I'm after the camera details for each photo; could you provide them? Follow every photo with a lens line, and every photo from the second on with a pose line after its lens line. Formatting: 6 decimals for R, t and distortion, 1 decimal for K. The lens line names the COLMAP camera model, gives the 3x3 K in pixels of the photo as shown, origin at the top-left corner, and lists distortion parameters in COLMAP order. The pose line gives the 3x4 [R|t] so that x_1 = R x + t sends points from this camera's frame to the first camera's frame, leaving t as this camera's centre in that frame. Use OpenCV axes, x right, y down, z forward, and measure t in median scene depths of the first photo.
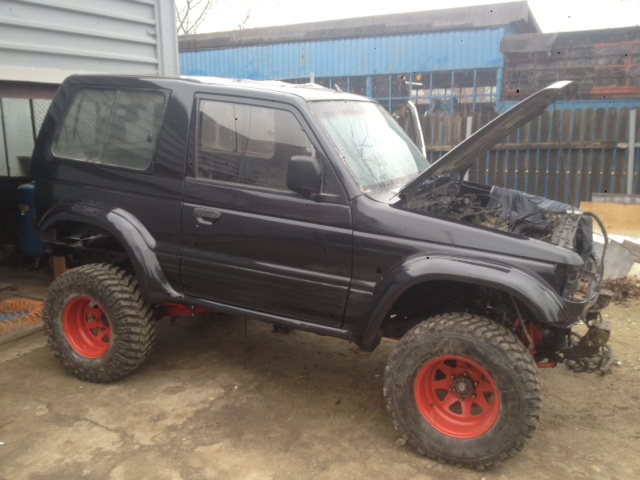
lens RADIAL K [[645.7, 0, 319.5], [0, 645.7, 240.1], [0, 0, 1]] dist [0.005338, 0.000000]
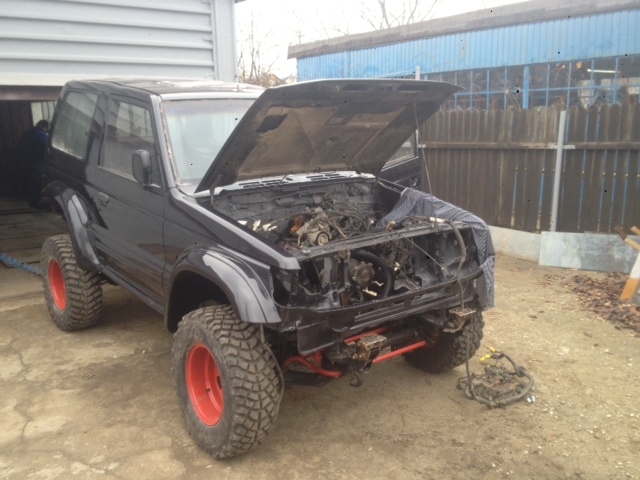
lens RADIAL K [[645.7, 0, 292.9], [0, 645.7, 230.4], [0, 0, 1]] dist [0.005338, 0.000000]
pose [[0.888113, 0.079175, -0.452755, 0.232501], [-0.080268, 0.996631, 0.016832, -0.009933], [0.452562, 0.021393, 0.891476, 0.037591]]
